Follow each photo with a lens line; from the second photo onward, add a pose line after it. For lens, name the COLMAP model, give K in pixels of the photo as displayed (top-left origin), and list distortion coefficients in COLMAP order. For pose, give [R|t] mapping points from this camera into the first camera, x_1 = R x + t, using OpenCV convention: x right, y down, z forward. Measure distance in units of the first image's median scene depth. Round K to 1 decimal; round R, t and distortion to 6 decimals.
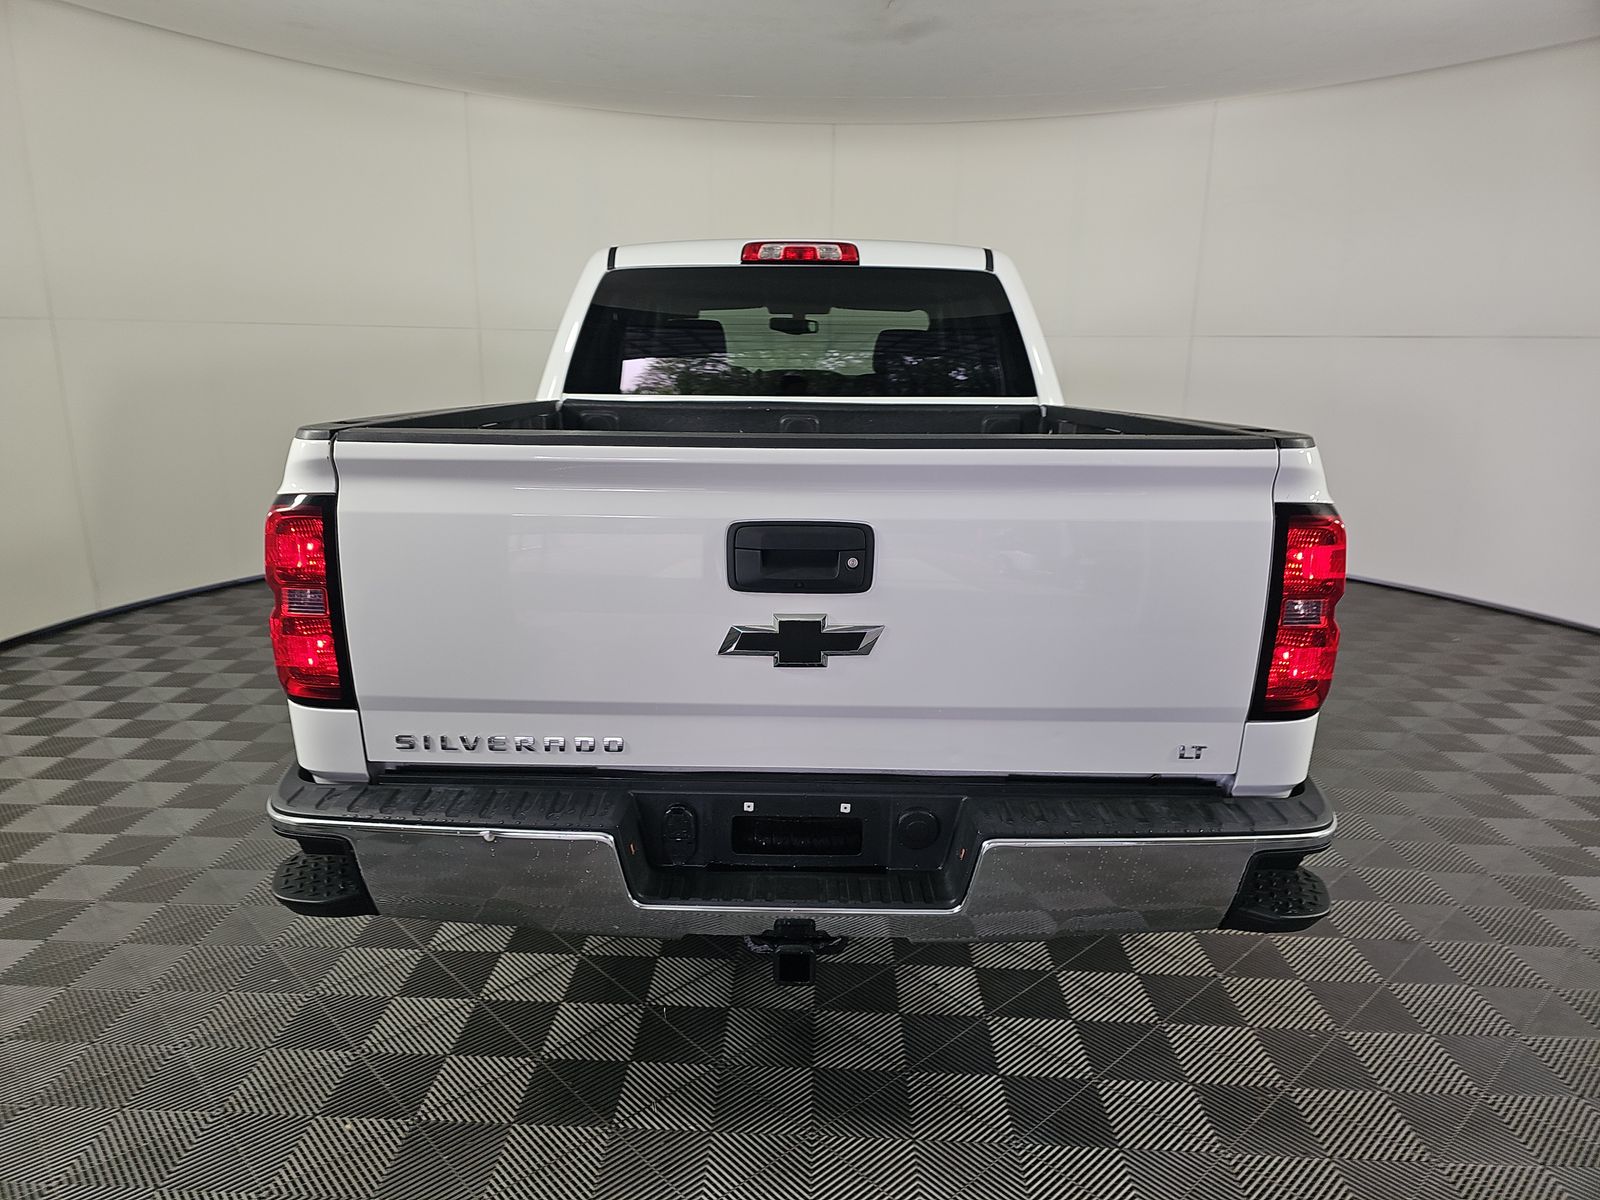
lens RADIAL K [[1059.2, 0, 781.2], [0, 1059.2, 594.1], [0, 0, 1]] dist [-0.002044, -0.001073]
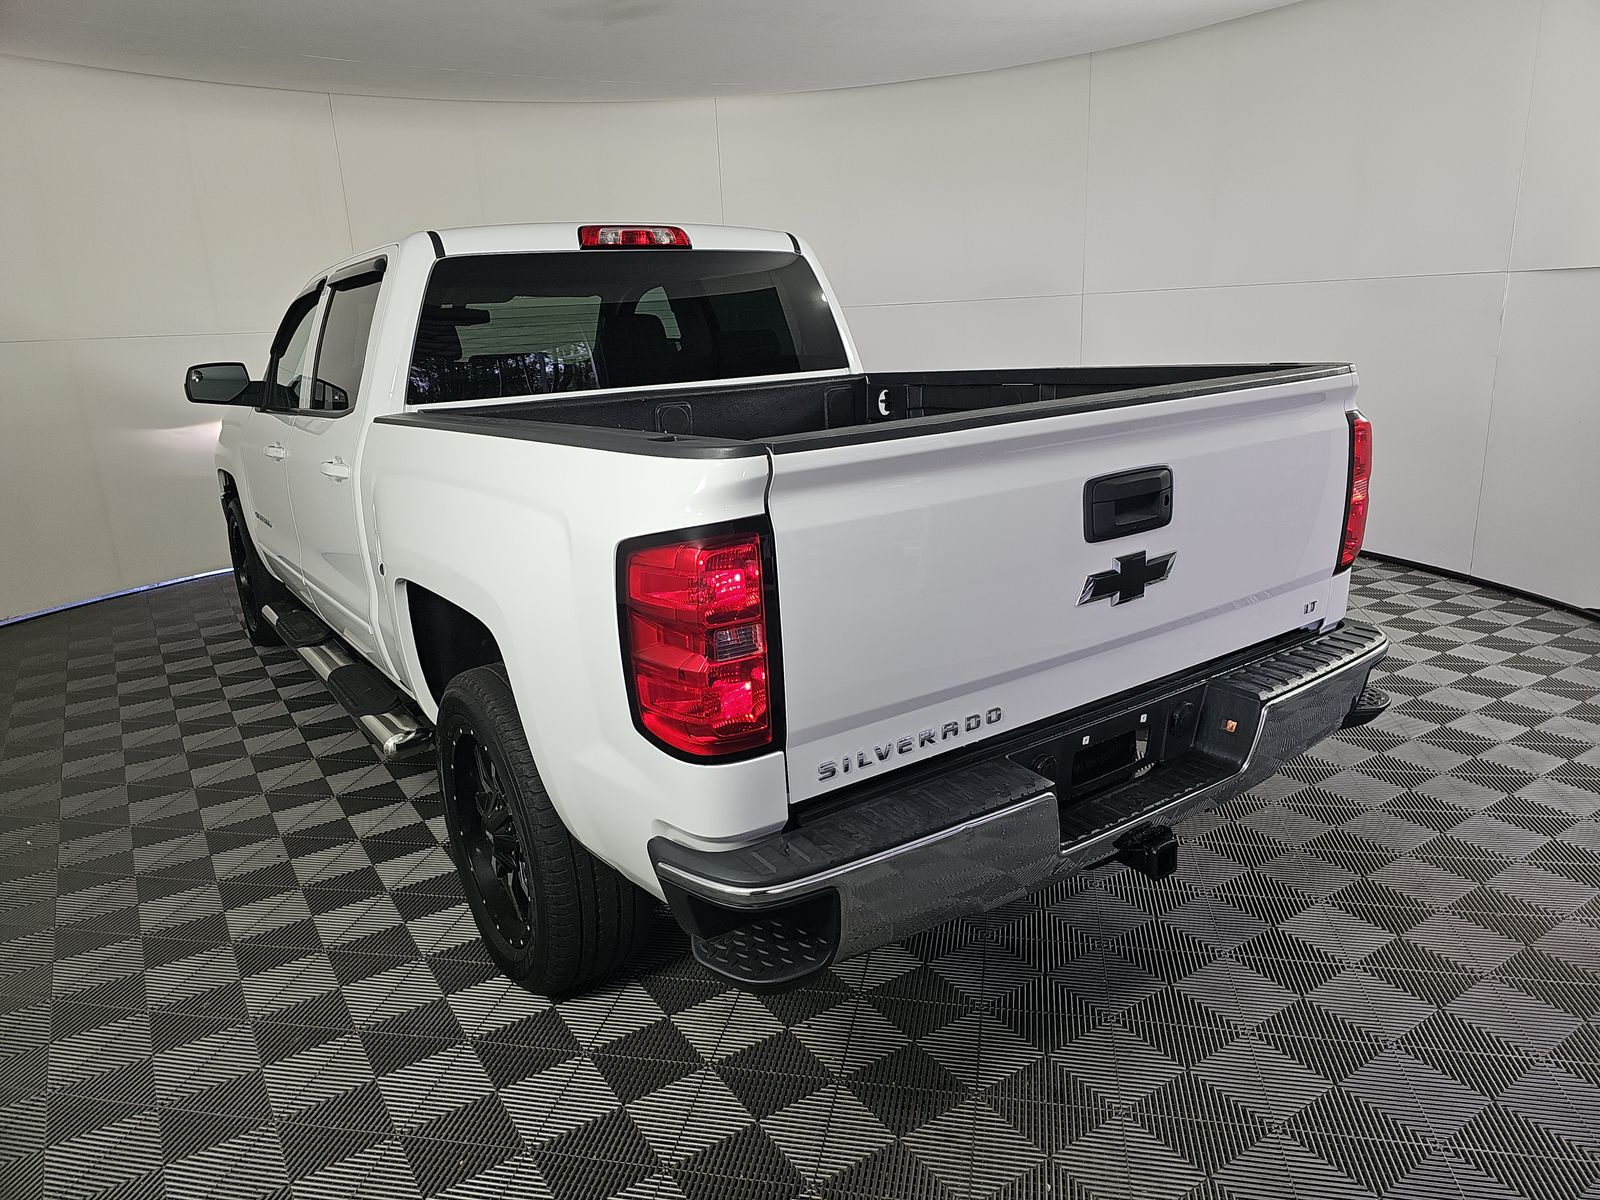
lens RADIAL K [[1062.8, 0, 800.0], [0, 1062.8, 600.0], [0, 0, 1]] dist [0.034281, -0.000591]
pose [[0.806233, -0.198389, 0.557342, -0.475403], [0.189682, 0.979045, 0.074109, -0.043802], [-0.560365, 0.045969, 0.826969, 0.131630]]
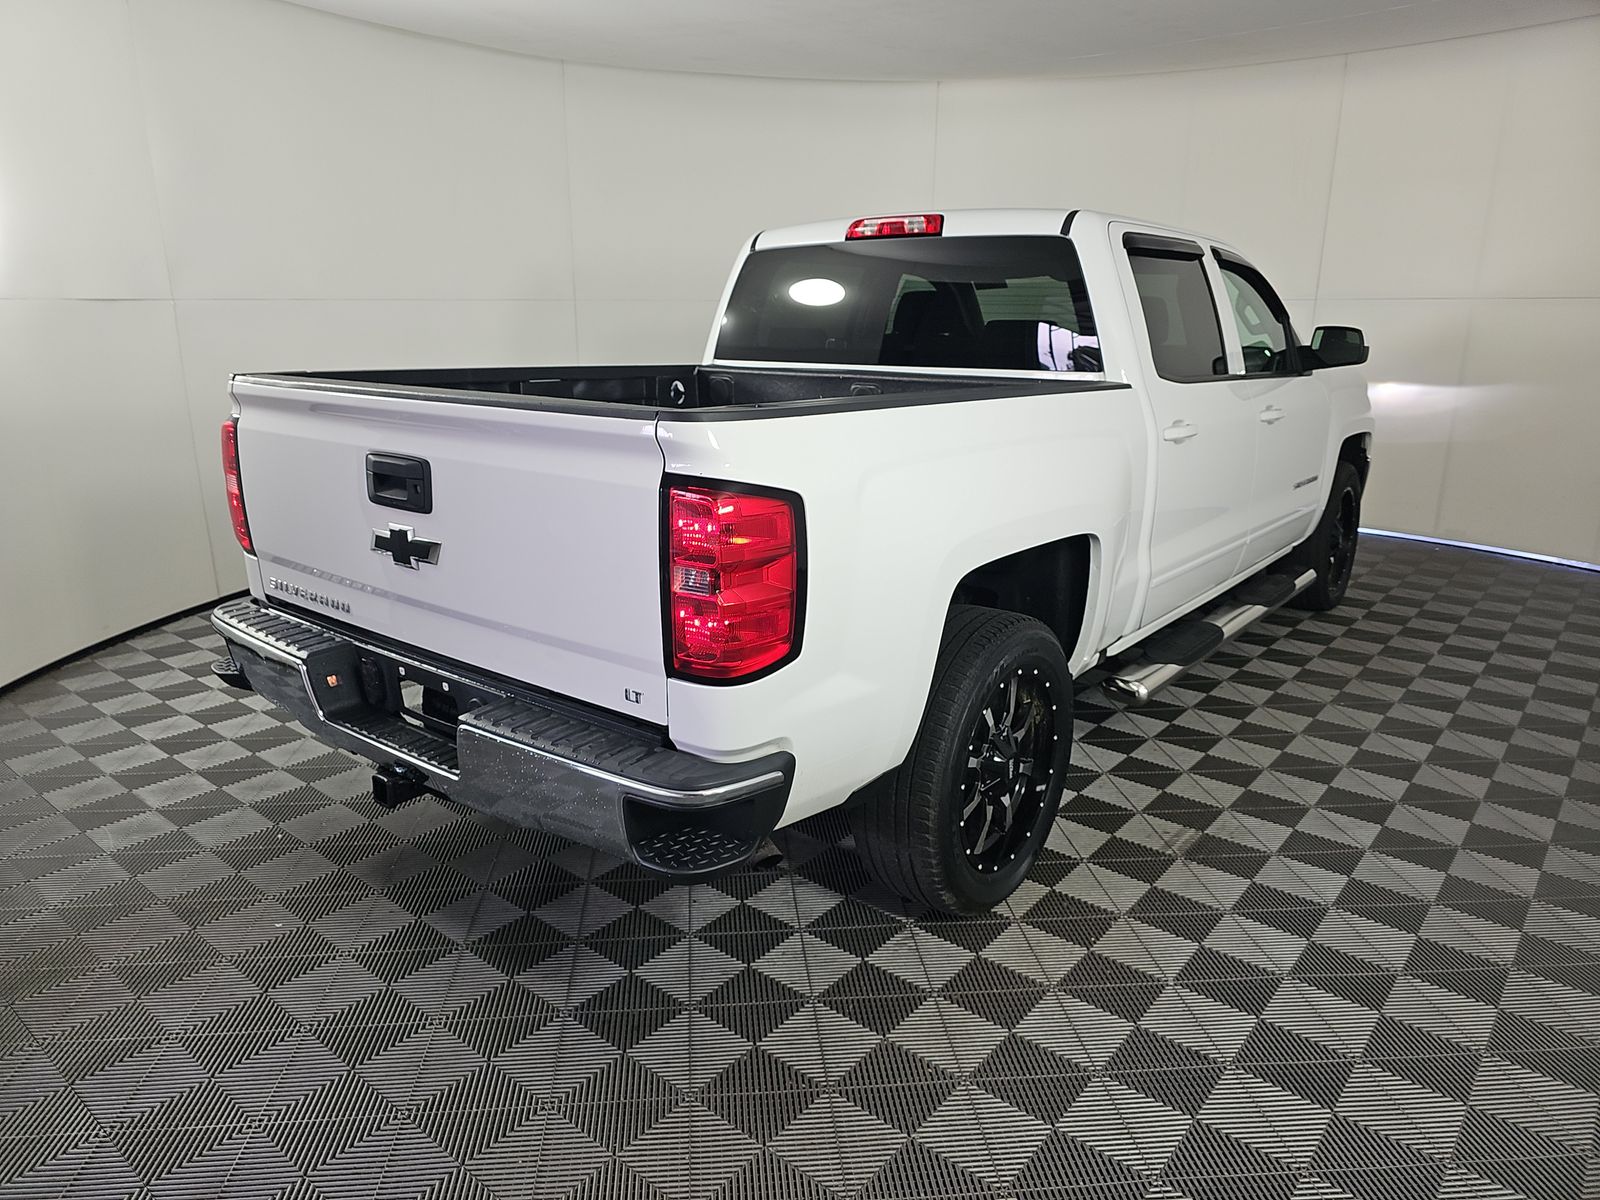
lens RADIAL K [[1059.2, 0, 781.2], [0, 1059.2, 594.1], [0, 0, 1]] dist [-0.002044, -0.001073]
pose [[0.782849, 0.149350, -0.604021, 0.618182], [-0.133877, 0.988459, 0.070894, -0.027972], [0.607638, 0.025365, 0.793809, 0.126445]]
